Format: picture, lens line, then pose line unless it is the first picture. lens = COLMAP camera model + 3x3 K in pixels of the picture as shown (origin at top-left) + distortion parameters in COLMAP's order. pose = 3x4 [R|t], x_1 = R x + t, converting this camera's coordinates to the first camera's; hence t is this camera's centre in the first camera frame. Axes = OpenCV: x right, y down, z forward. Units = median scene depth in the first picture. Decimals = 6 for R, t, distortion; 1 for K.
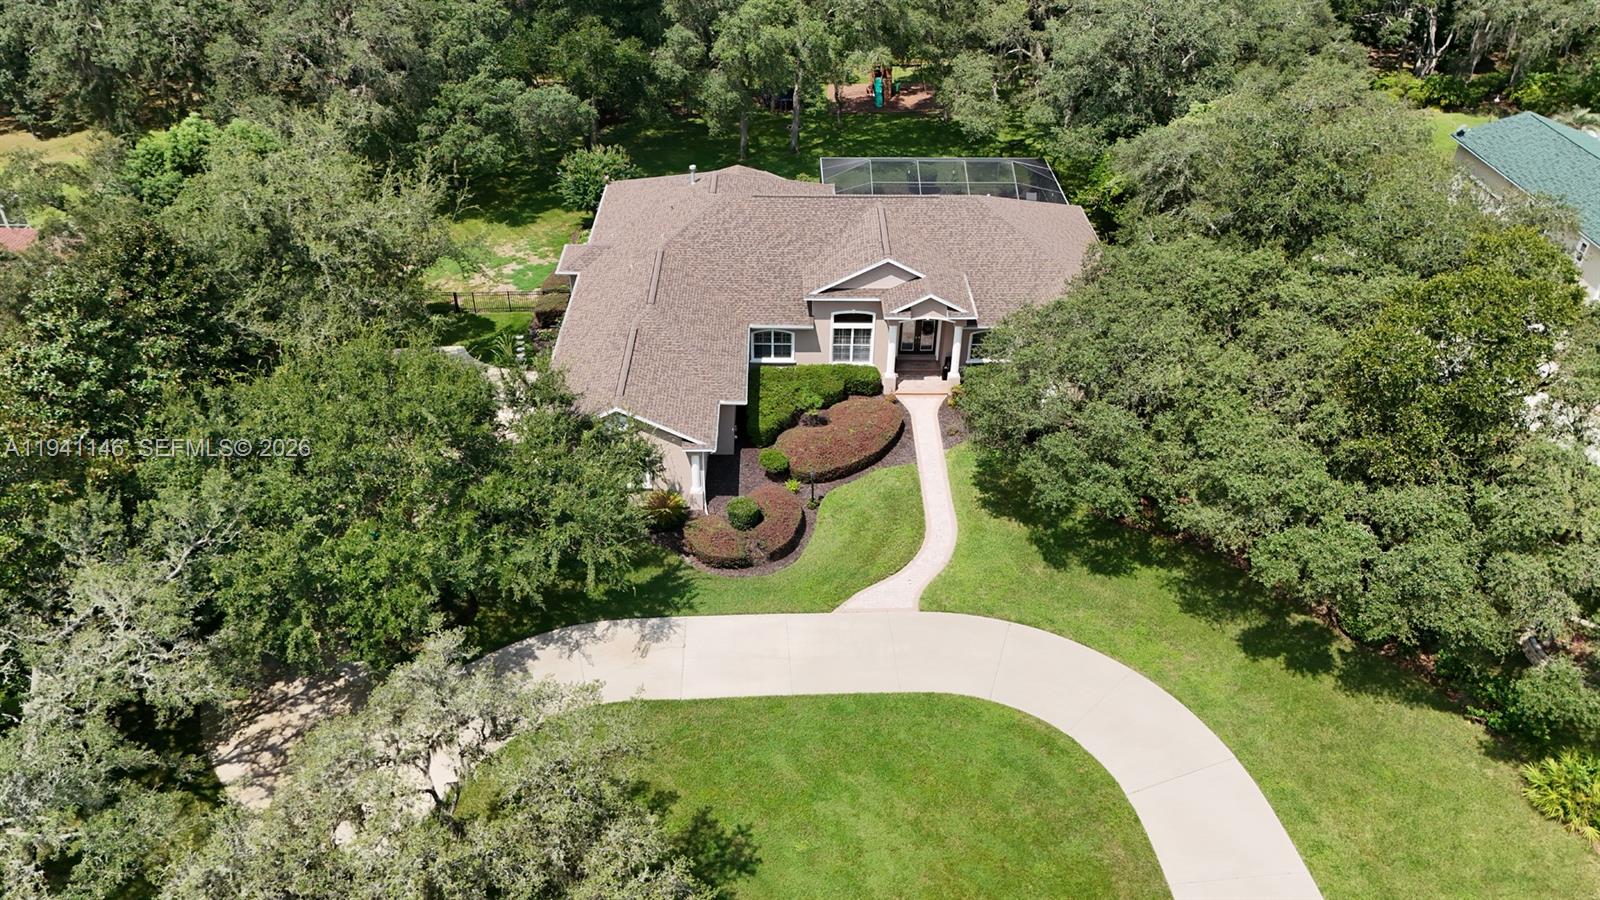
lens RADIAL K [[1176.3, 0, 800.0], [0, 1176.3, 450.0], [0, 0, 1]] dist [0.031323, -0.002193]
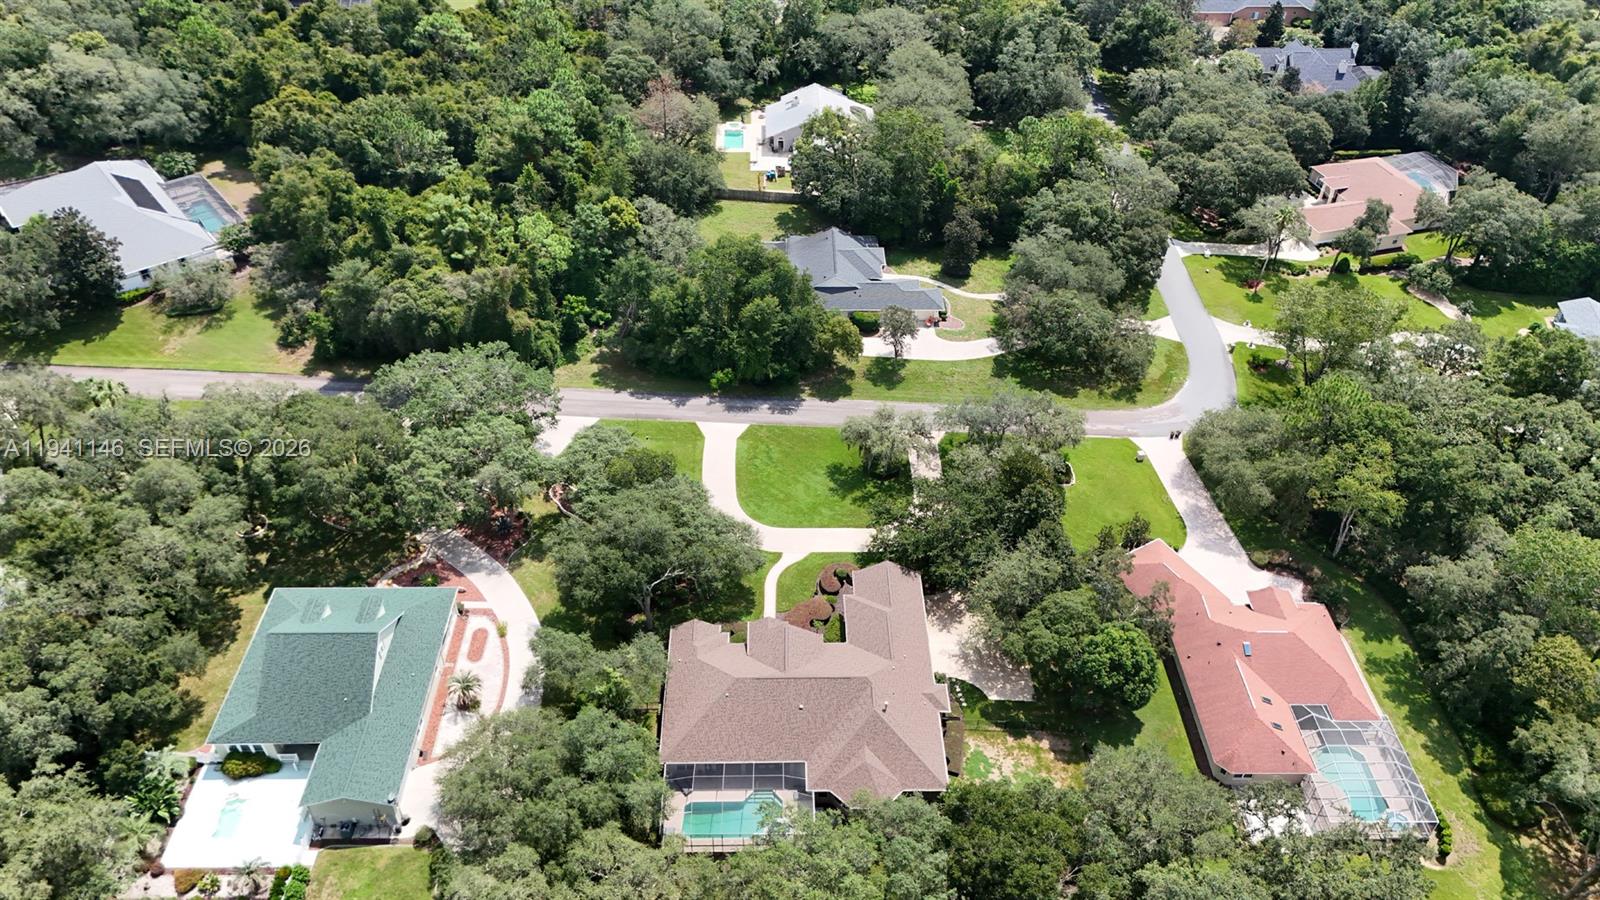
lens RADIAL K [[1170.4, 0, 800.0], [0, 1170.4, 450.0], [0, 0, 1]] dist [0.170053, -0.364728]
pose [[-0.999569, -0.019645, -0.021806, 0.121253], [-0.026169, 0.260080, 0.965232, -2.801631], [-0.013291, 0.965387, -0.260482, 1.453994]]
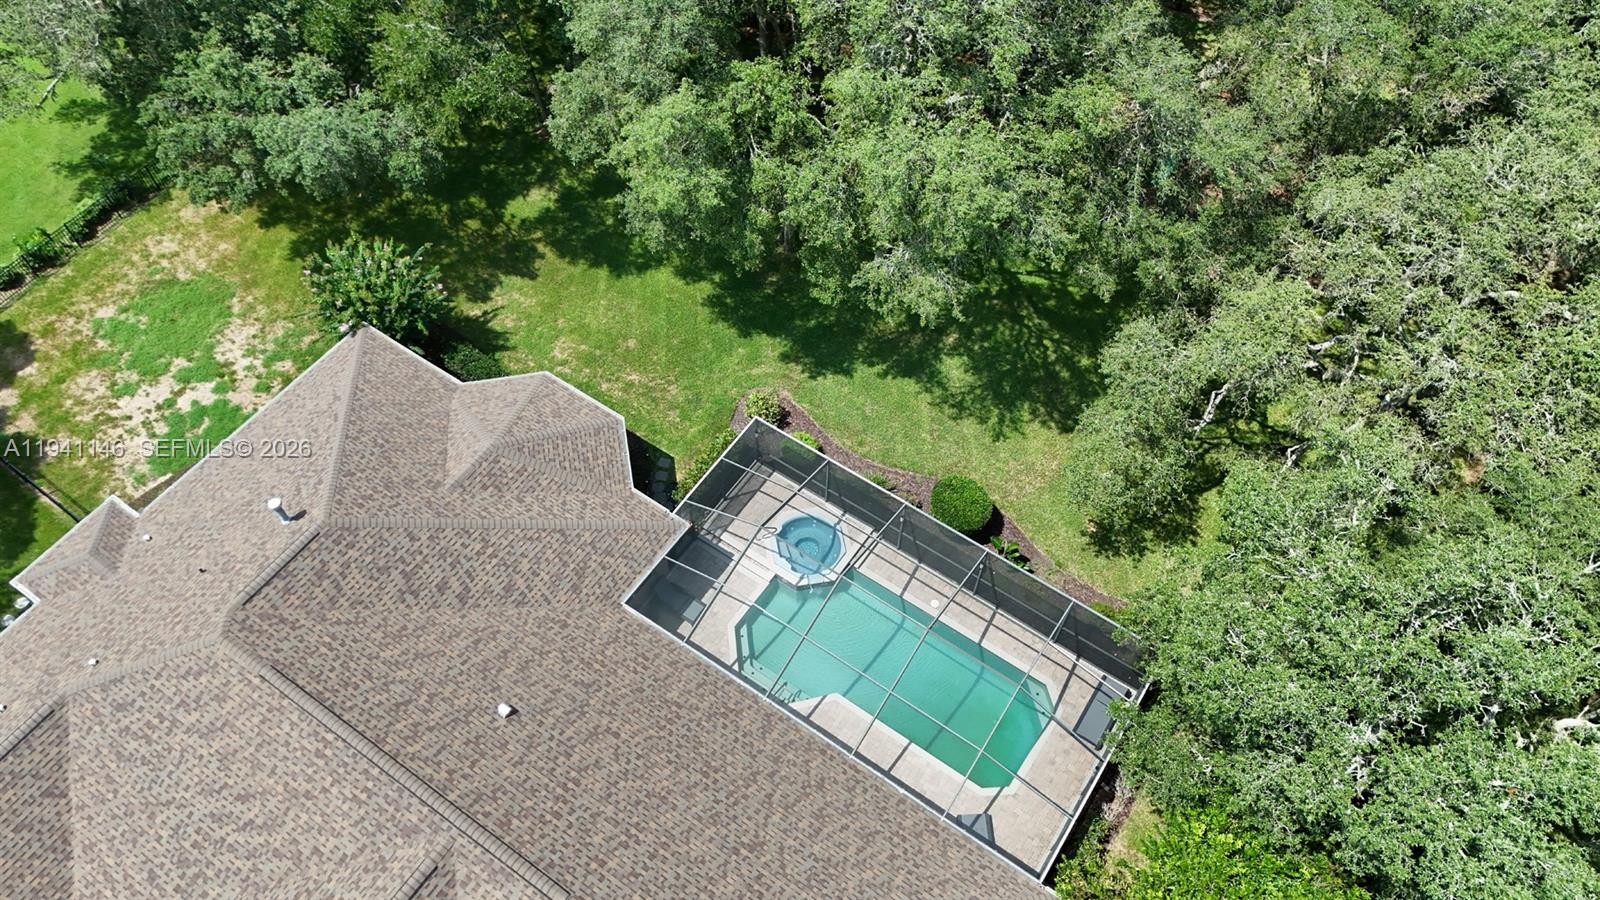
lens RADIAL K [[1179.5, 0, 800.0], [0, 1179.5, 450.0], [0, 0, 1]] dist [0.060605, -0.048927]
pose [[0.818926, 0.478989, -0.316115, 0.315513], [-0.326324, 0.841751, 0.430079, -0.722869], [0.472093, -0.249047, 0.845638, 0.904124]]
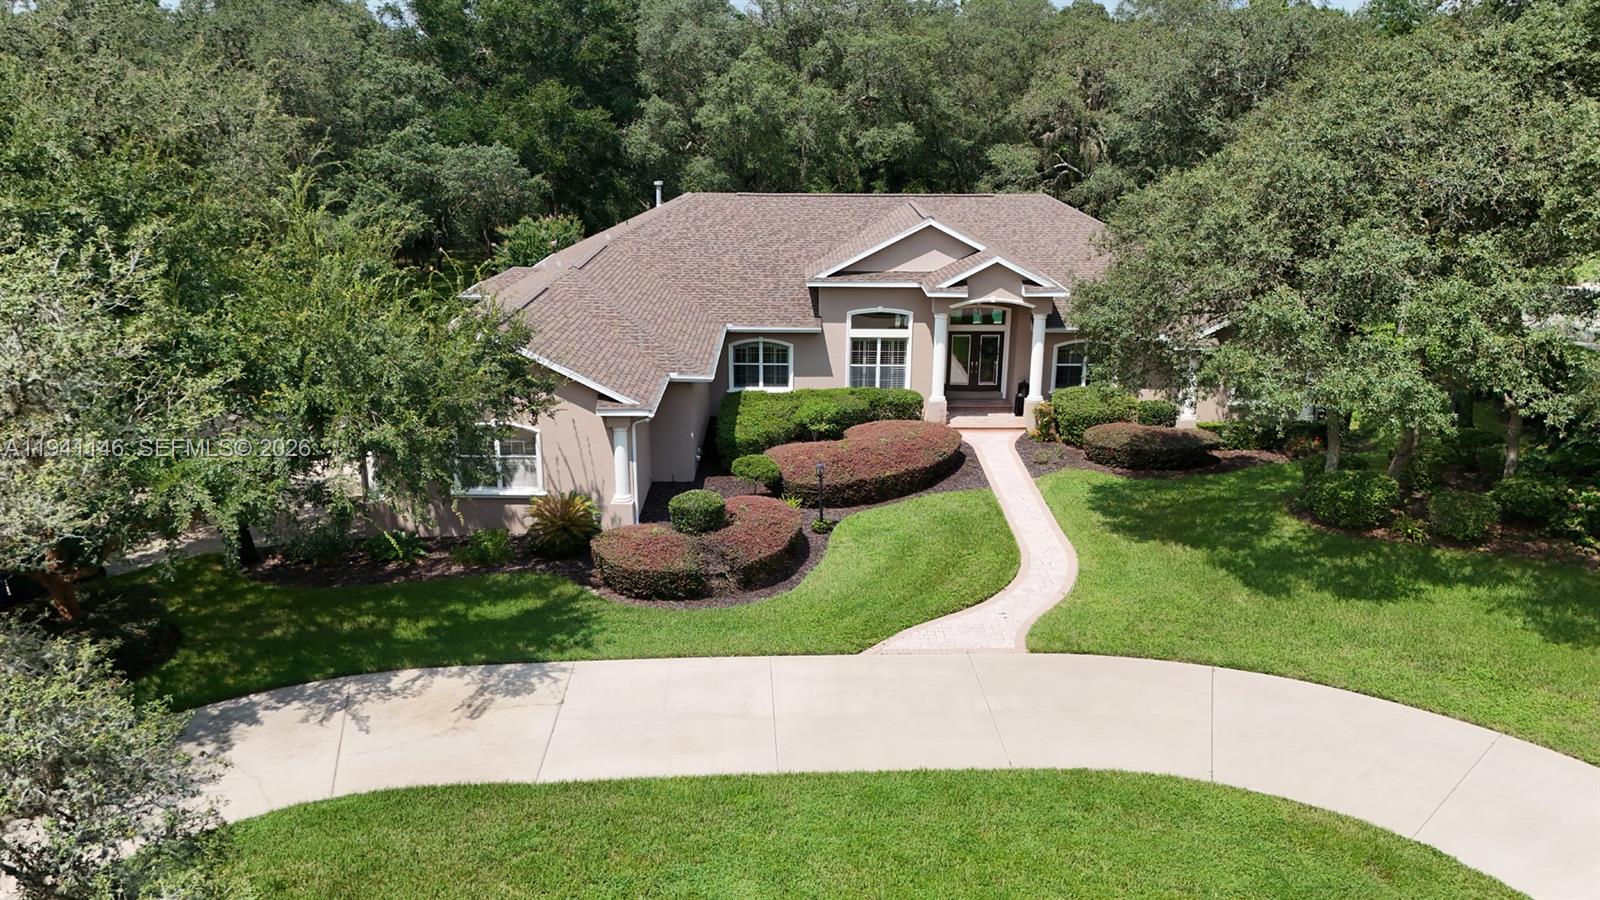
lens RADIAL K [[1173.9, 0, 800.0], [0, 1173.9, 450.0], [0, 0, 1]] dist [0.072809, -0.132080]
pose [[0.999951, -0.004531, -0.008795, 0.005765], [0.001675, 0.953680, -0.300818, 0.193872], [0.009751, 0.300789, 0.953641, 0.448442]]
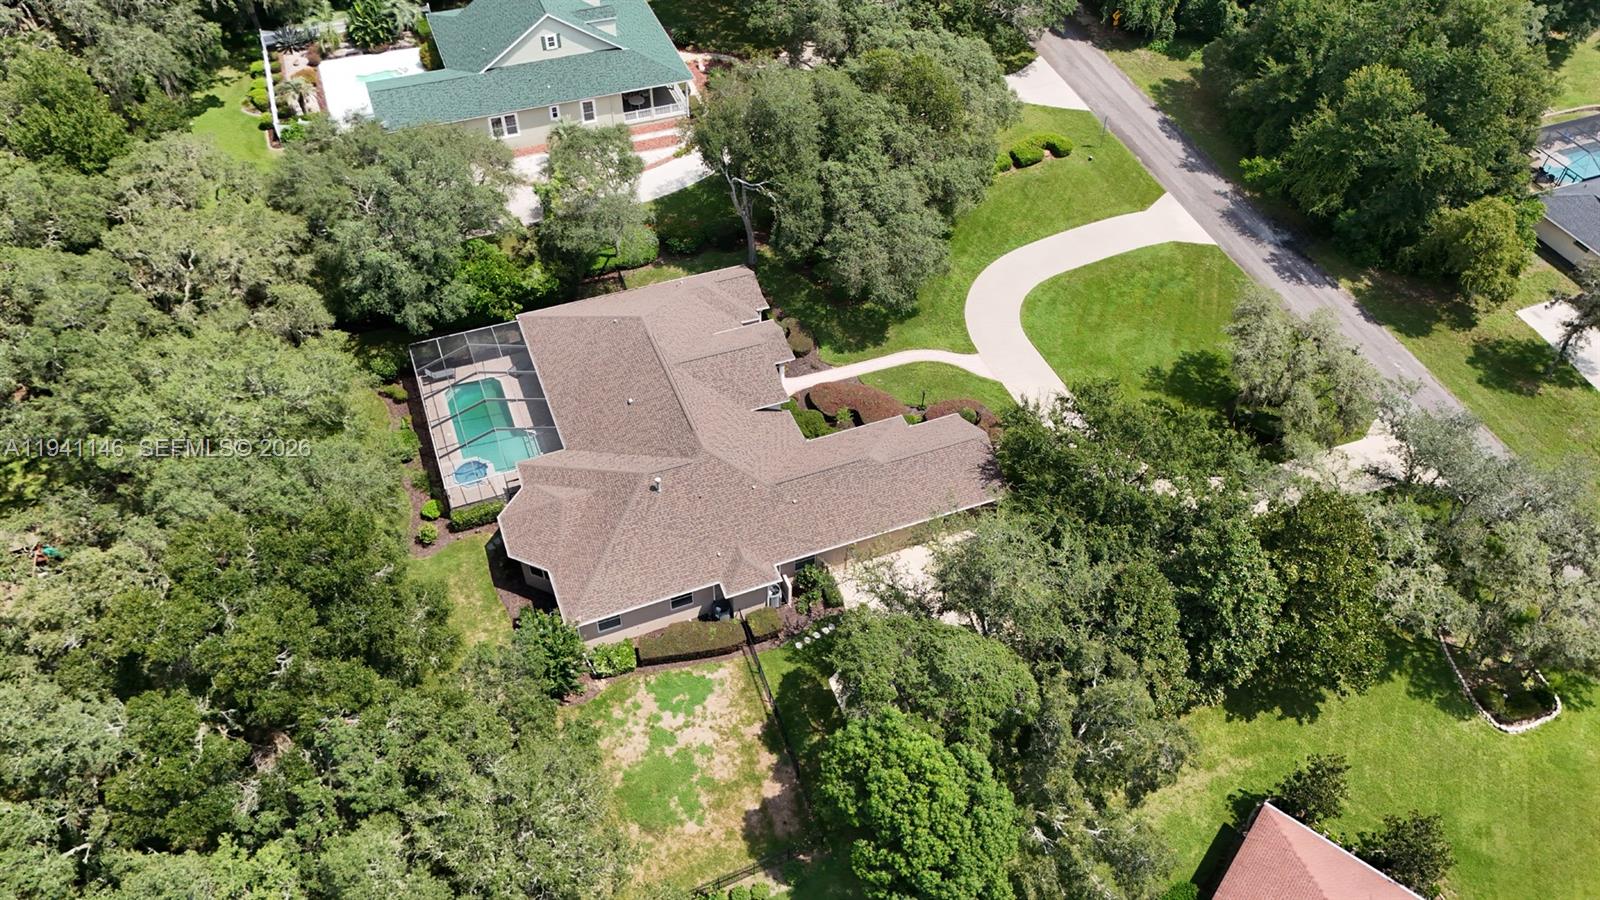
lens RADIAL K [[1179.5, 0, 800.0], [0, 1179.5, 450.0], [0, 0, 1]] dist [0.060605, -0.048927]
pose [[-0.354023, -0.691235, 0.629969, -1.070637], [0.509938, 0.421986, 0.749594, -1.329847], [-0.783984, 0.586619, 0.203094, 0.867472]]
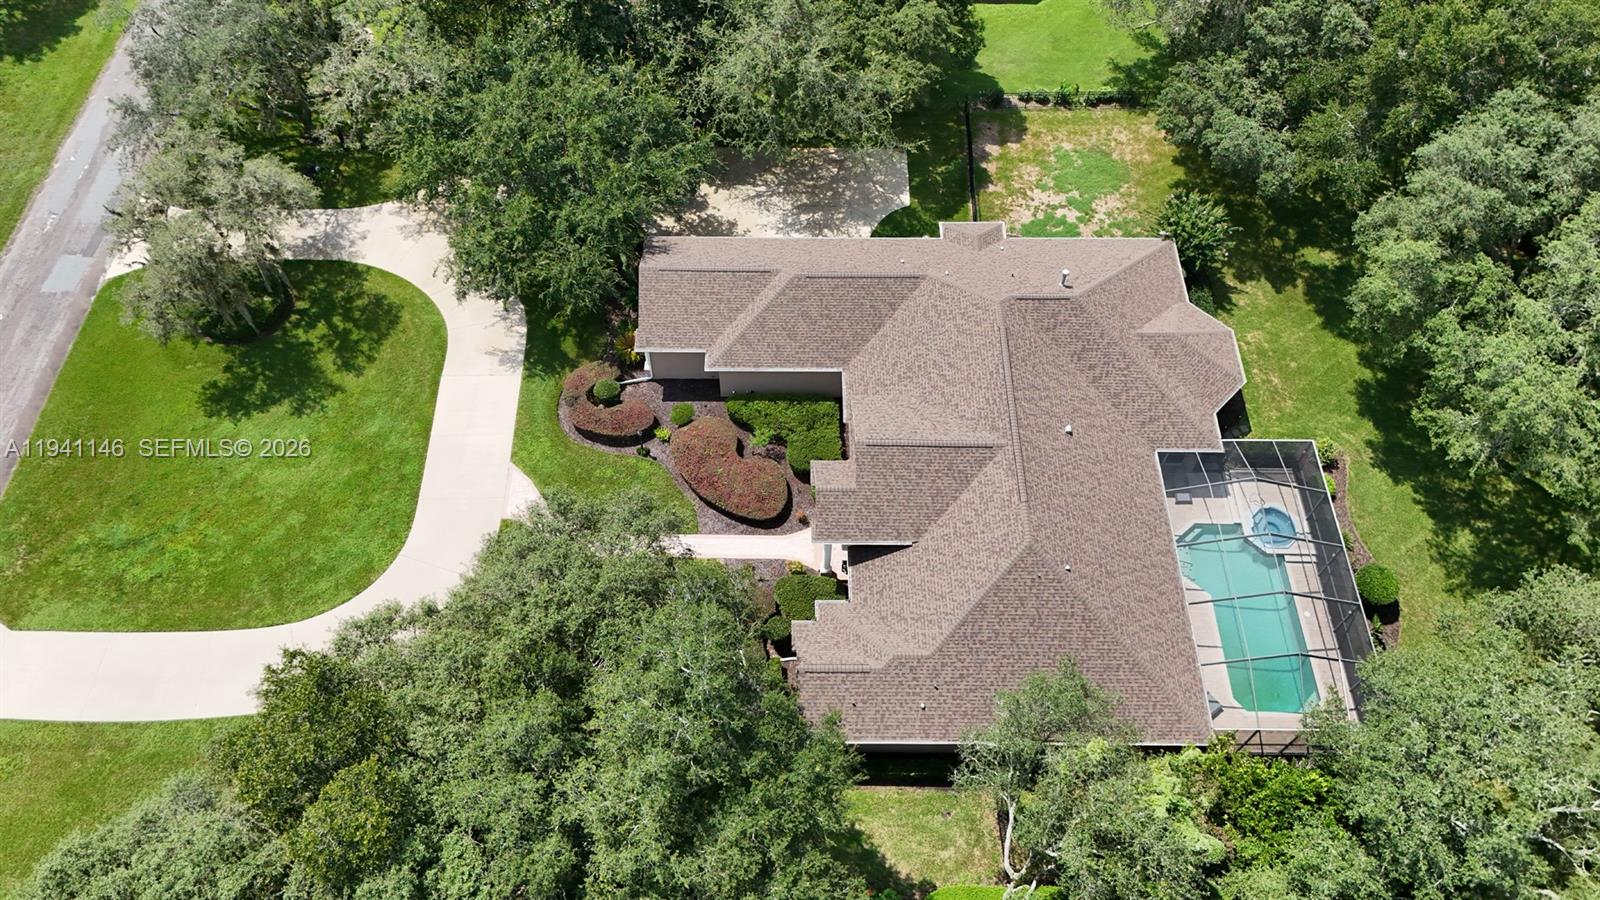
lens RADIAL K [[1170.4, 0, 800.0], [0, 1170.4, 450.0], [0, 0, 1]] dist [0.081990, -0.112755]
pose [[-0.007954, 0.832343, -0.554204, 0.700231], [-0.578196, 0.448353, 0.681666, -0.898158], [0.815859, 0.325861, 0.477691, 0.582953]]
